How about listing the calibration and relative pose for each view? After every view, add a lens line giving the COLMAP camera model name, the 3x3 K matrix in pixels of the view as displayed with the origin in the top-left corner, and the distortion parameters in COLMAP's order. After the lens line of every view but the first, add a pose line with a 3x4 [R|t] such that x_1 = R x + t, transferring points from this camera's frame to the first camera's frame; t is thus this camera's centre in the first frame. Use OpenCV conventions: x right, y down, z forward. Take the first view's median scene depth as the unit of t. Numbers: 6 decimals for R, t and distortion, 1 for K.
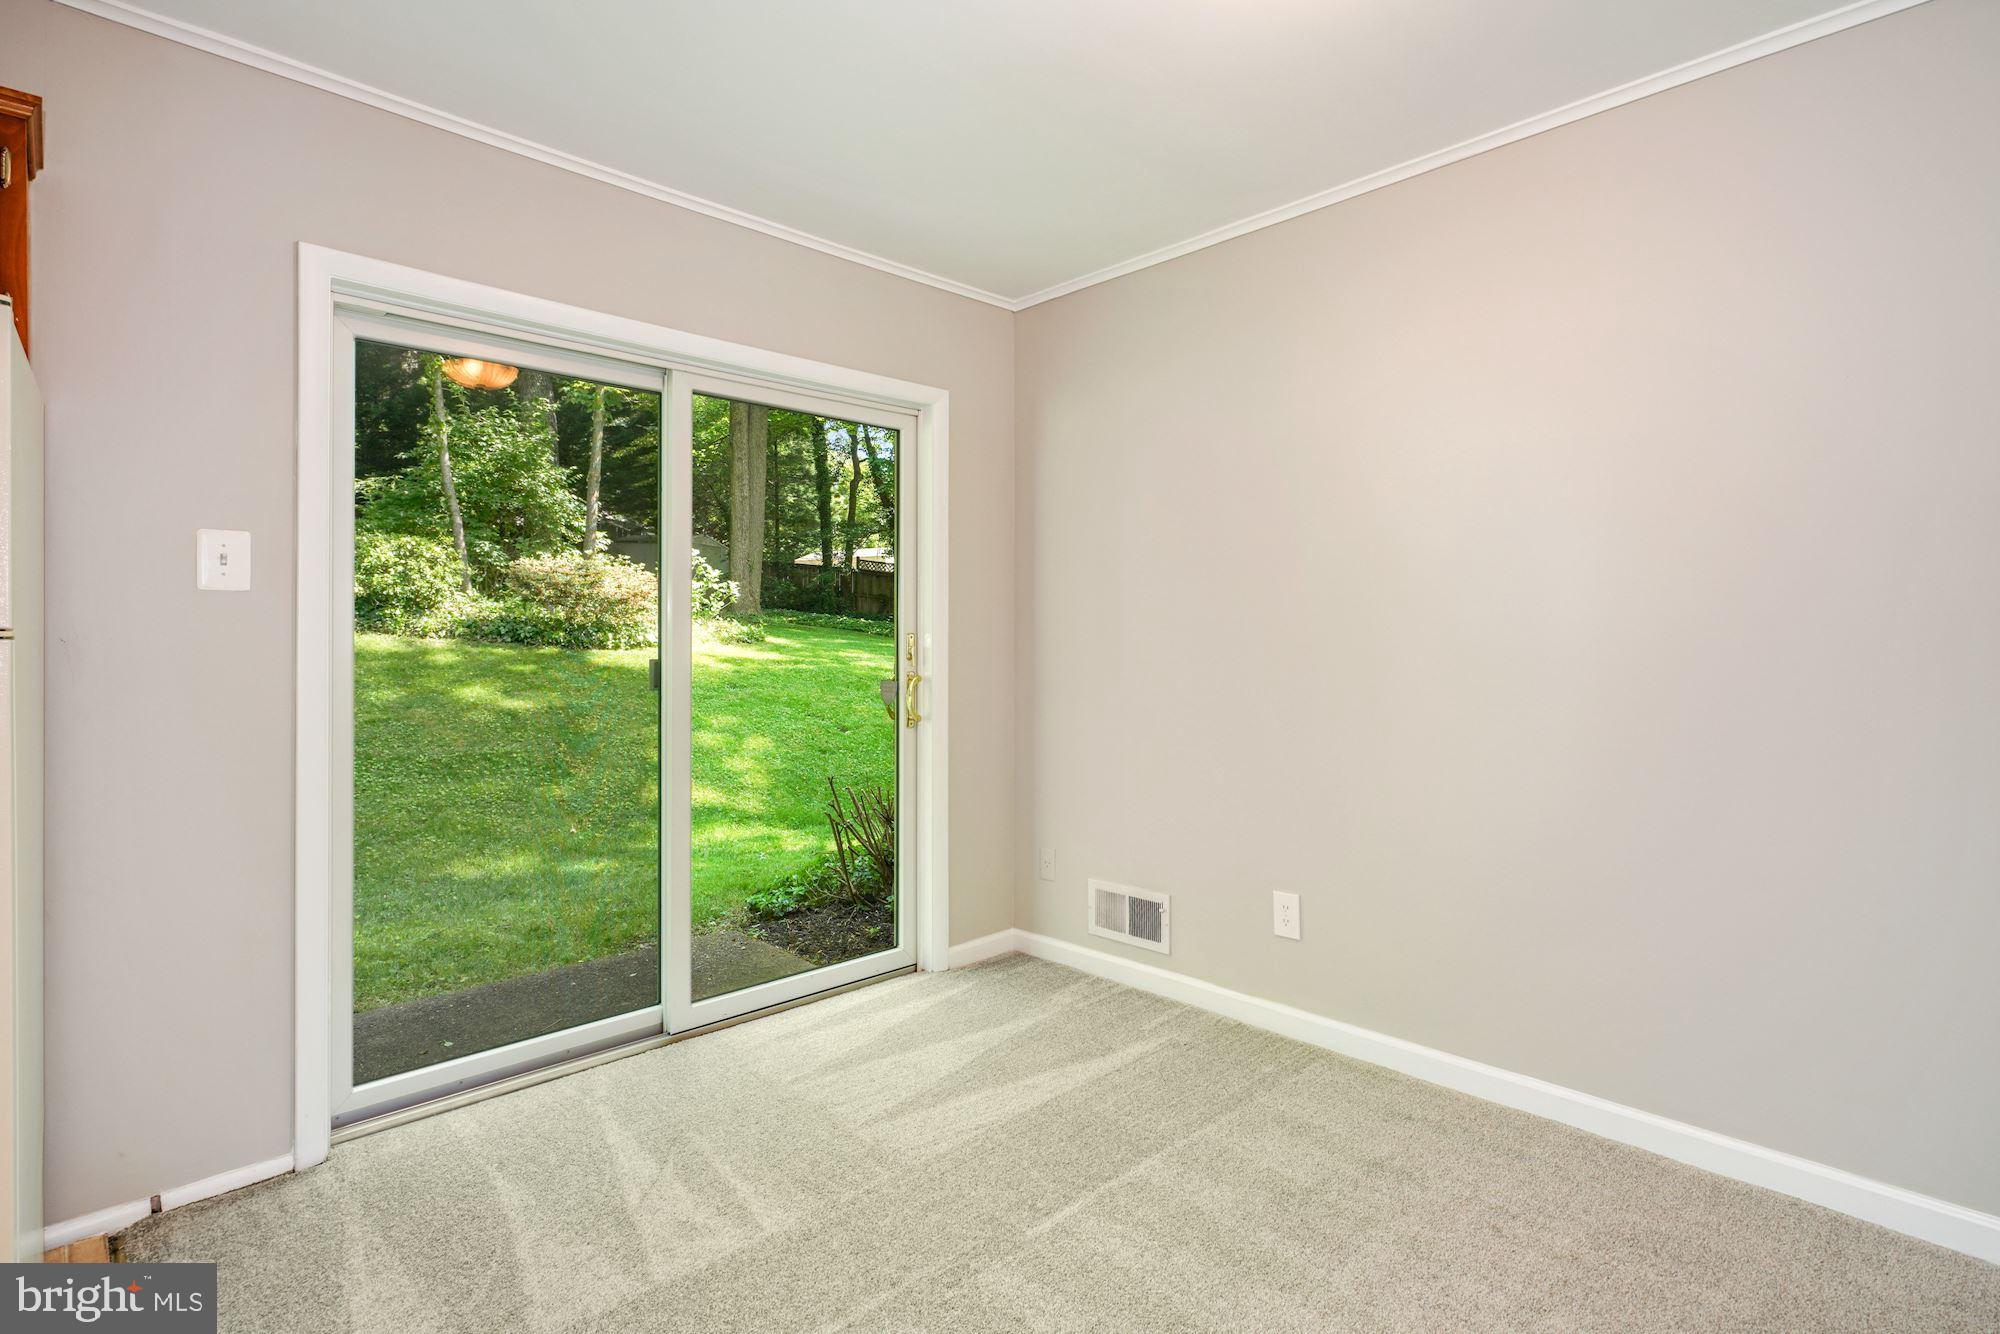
lens RADIAL K [[1000.5, 0, 1003.9], [0, 1000.5, 628.4], [0, 0, 1]] dist [0.002847, 0.000518]
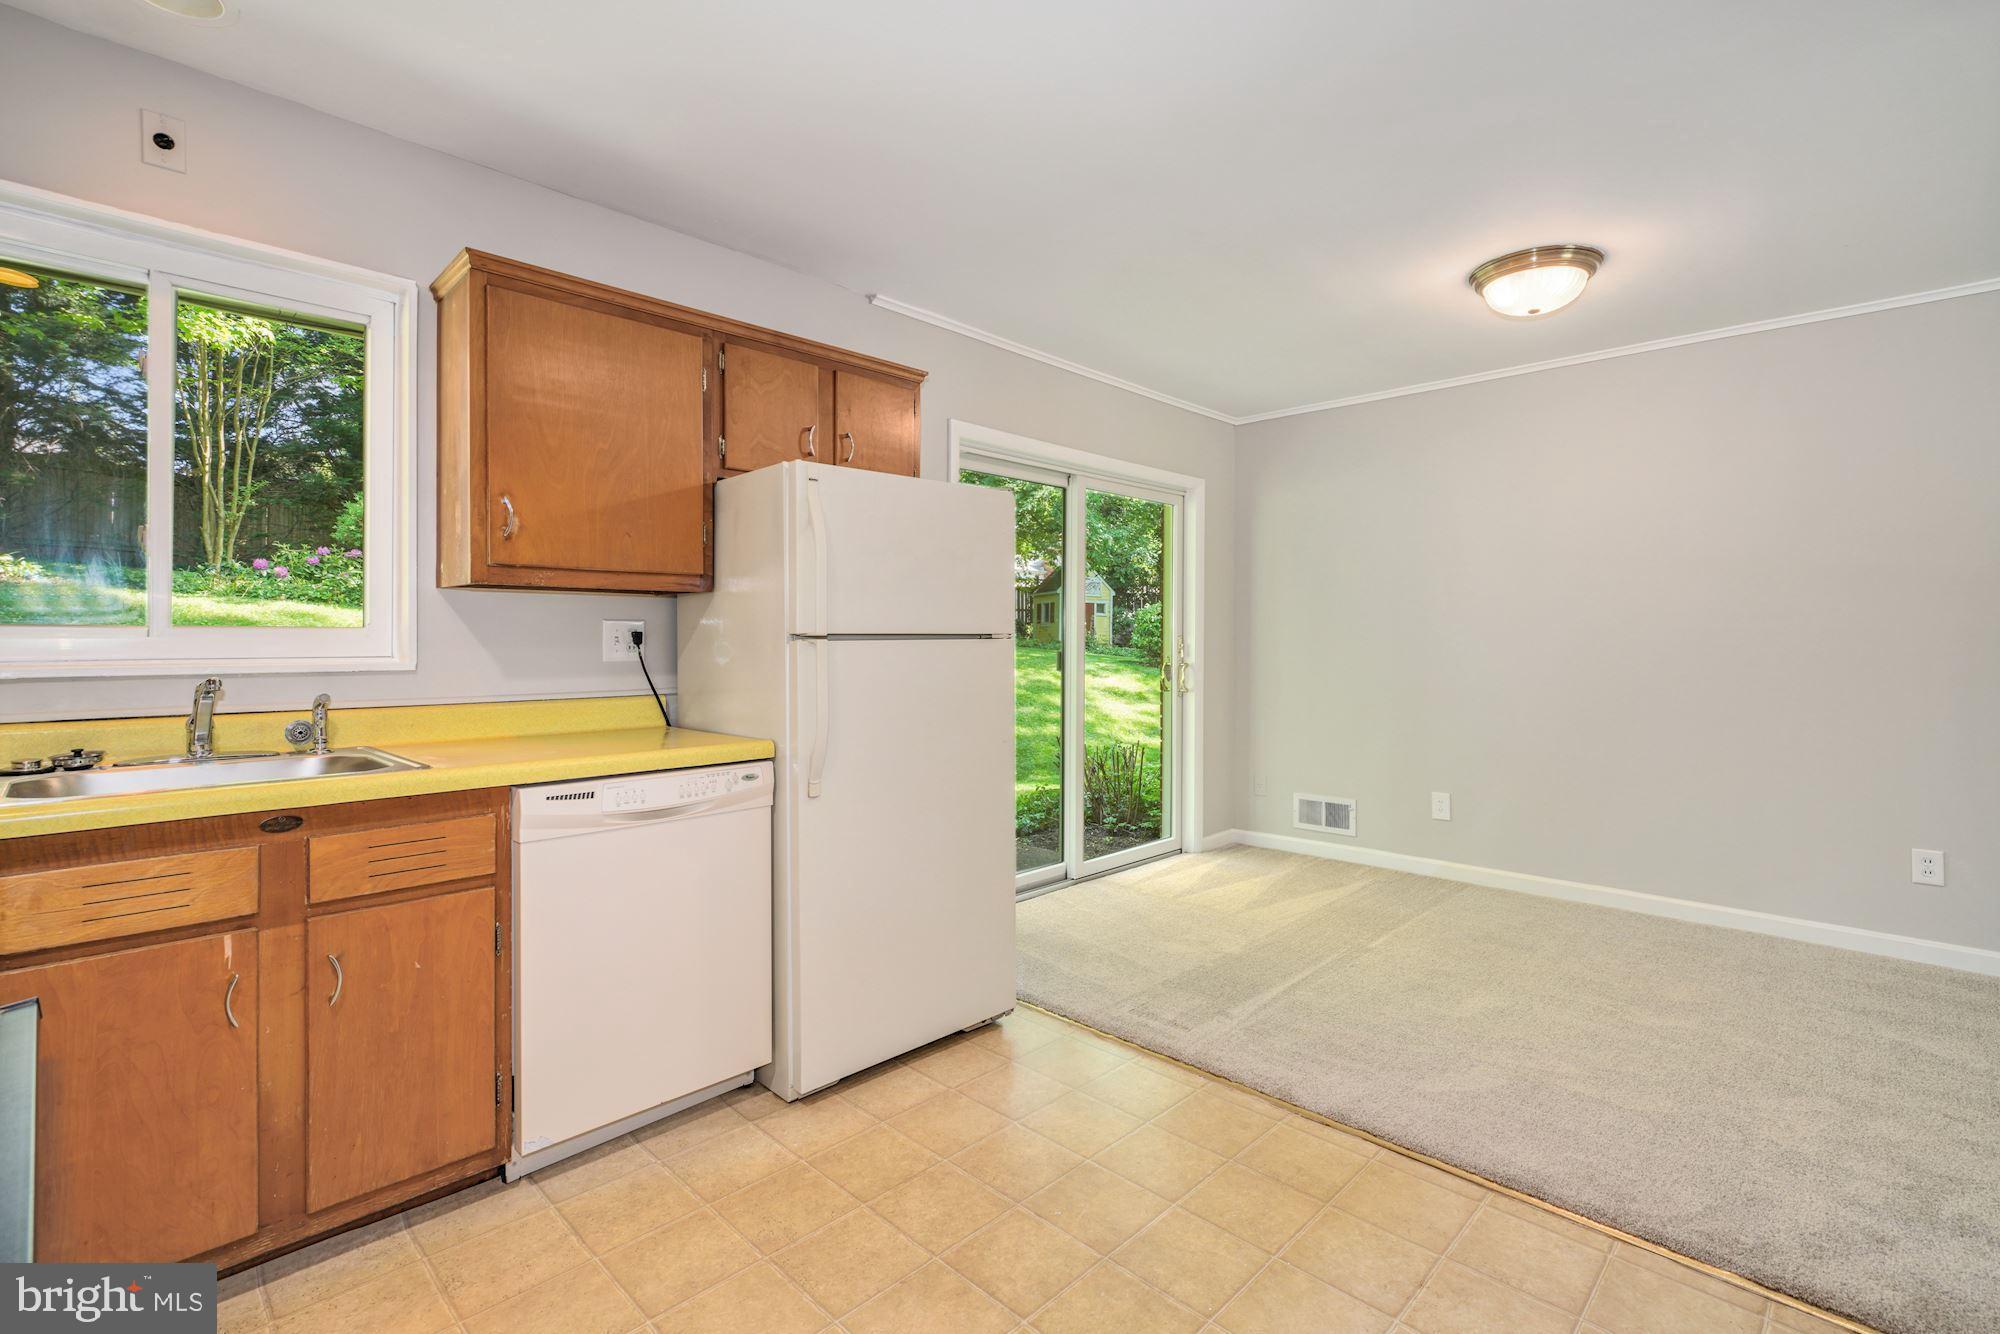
lens RADIAL K [[904.5, 0, 1005.7], [0, 904.5, 642.1], [0, 0, 1]] dist [-0.000643, 0.000415]
pose [[0.999646, 0.001231, 0.026596, -0.432675], [-0.001545, 0.999929, 0.011782, -0.002006], [-0.026580, -0.011819, 0.999577, -0.429625]]
